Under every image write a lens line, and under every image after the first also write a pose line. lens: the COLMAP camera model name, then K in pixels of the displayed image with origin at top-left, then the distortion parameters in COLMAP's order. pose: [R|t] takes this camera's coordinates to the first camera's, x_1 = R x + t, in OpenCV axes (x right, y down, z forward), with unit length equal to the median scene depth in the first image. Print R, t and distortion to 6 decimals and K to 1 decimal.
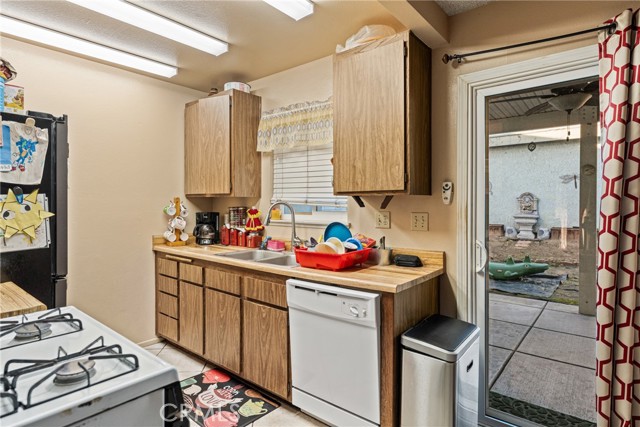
lens RADIAL K [[364.0, 0, 320.0], [0, 364.0, 213.5], [0, 0, 1]] dist [-0.001008, -0.000200]
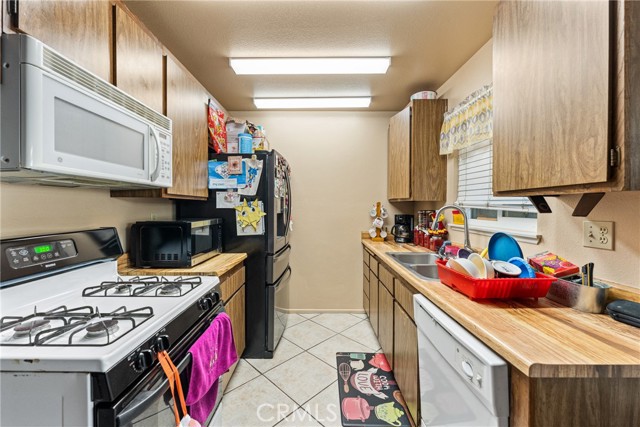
lens RADIAL K [[258.7, 0, 320.0], [0, 258.7, 213.5], [0, 0, 1]] dist [-0.001103, -0.000093]
pose [[0.624008, 0.020778, -0.781142, 0.217656], [-0.022170, 0.999715, 0.008881, -0.011244], [0.781103, 0.011776, 0.624291, 0.369796]]
